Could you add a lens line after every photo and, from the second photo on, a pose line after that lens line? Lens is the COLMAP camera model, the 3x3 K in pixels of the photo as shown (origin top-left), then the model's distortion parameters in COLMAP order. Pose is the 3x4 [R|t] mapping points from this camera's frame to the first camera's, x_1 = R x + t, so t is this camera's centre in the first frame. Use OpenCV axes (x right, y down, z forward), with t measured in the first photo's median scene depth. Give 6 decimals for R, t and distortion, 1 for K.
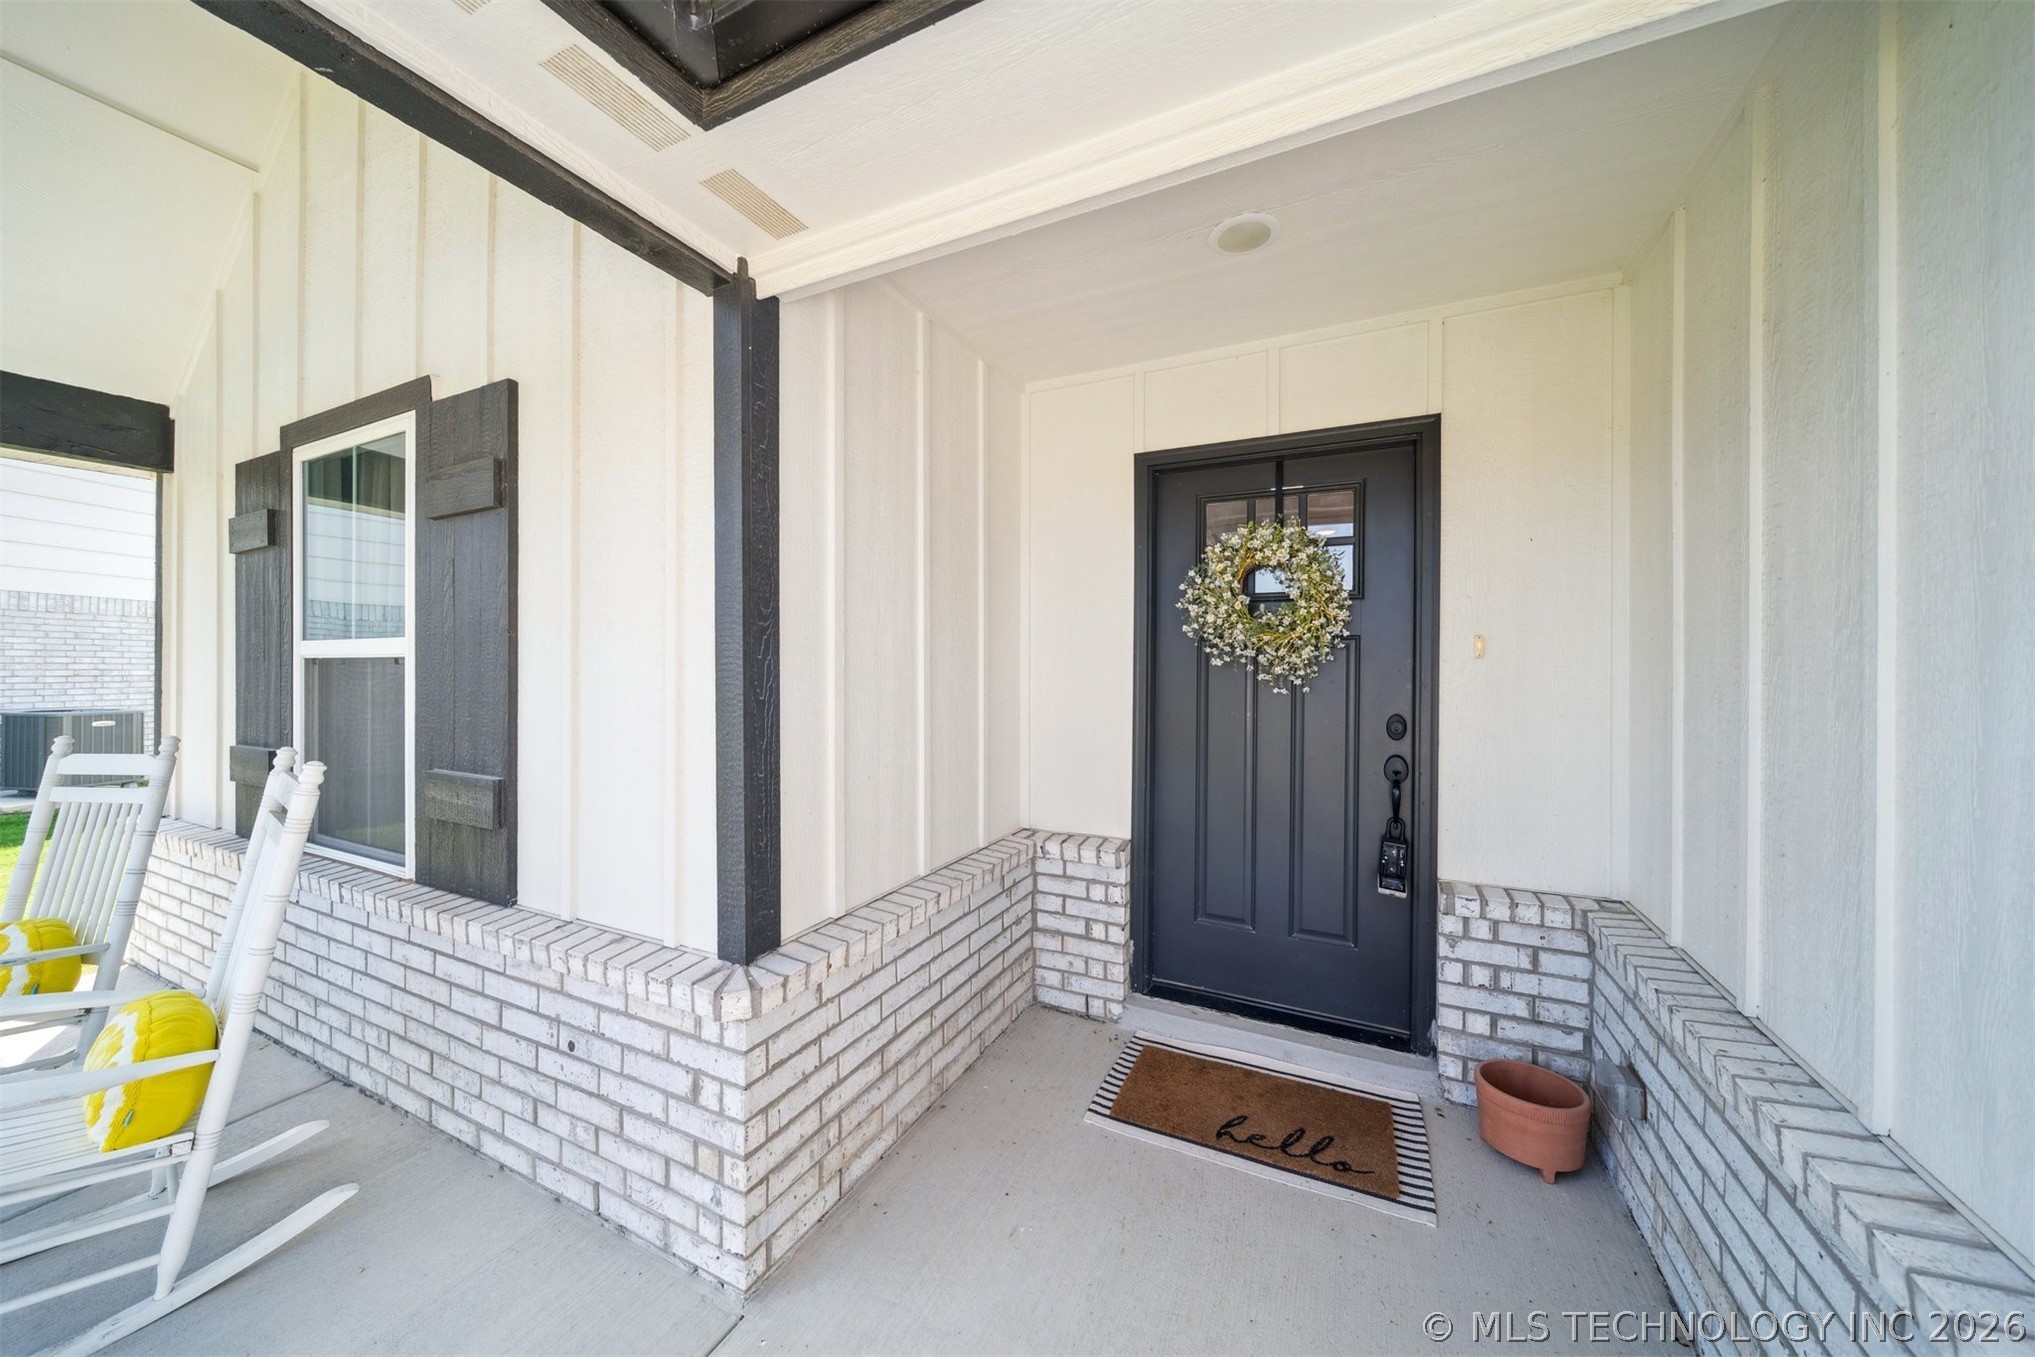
lens RADIAL K [[714.9, 0, 1005.3], [0, 714.9, 665.0], [0, 0, 1]] dist [0.001781, -0.000408]
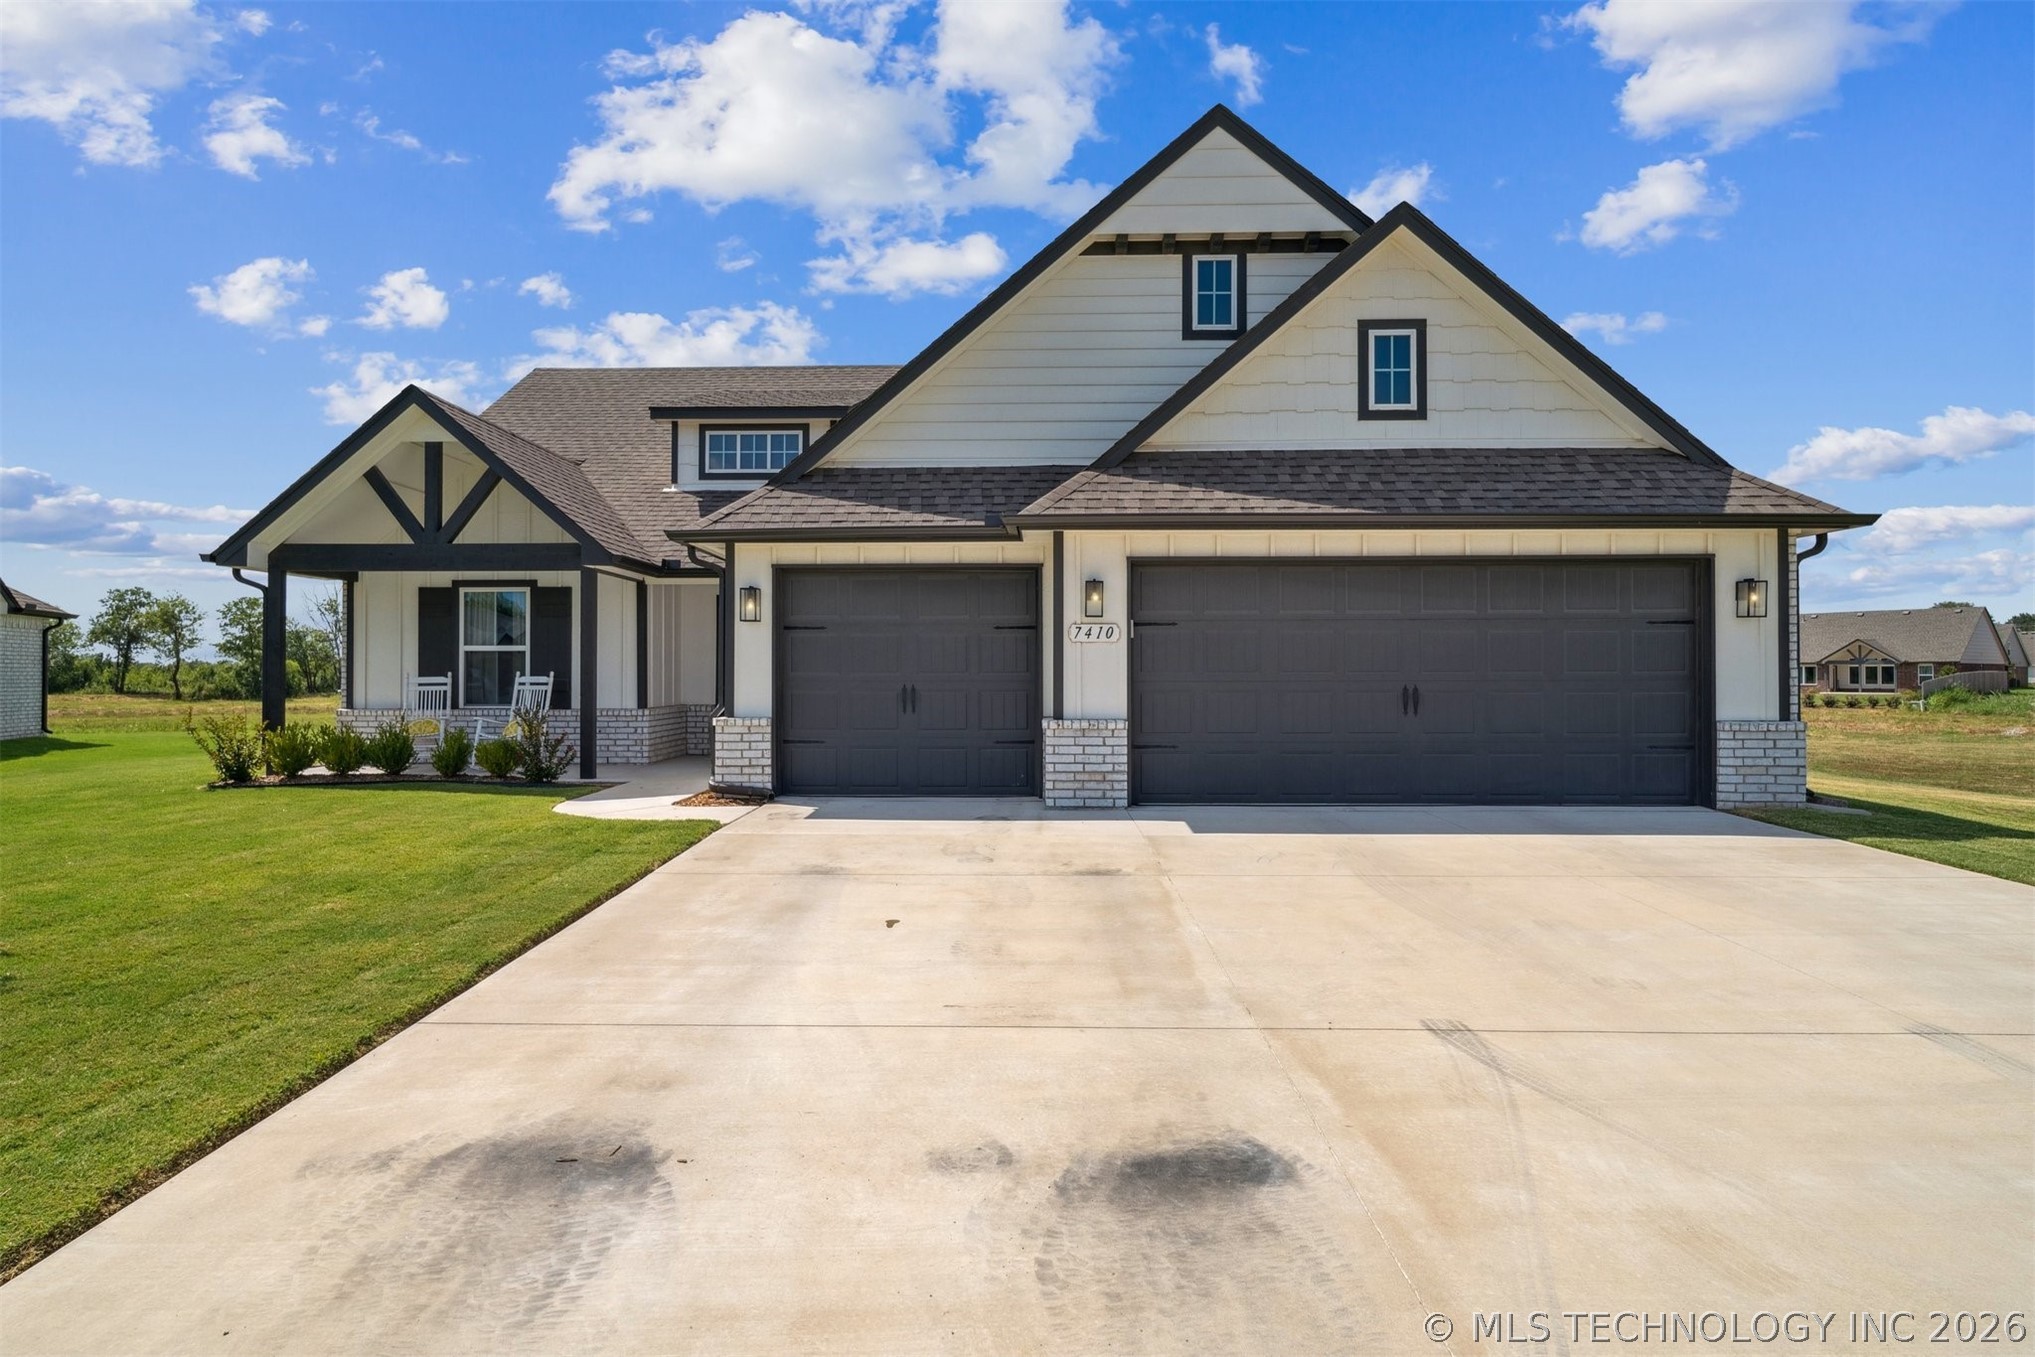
lens RADIAL K [[1099.0, 0, 1009.1], [0, 1099.0, 670.9], [0, 0, 1]] dist [-0.000541, 0.000479]
pose [[0.901808, 0.001159, 0.432135, -0.986097], [0.000005, 0.999996, -0.002693, 0.106311], [-0.432136, 0.002431, 0.901805, -5.144708]]
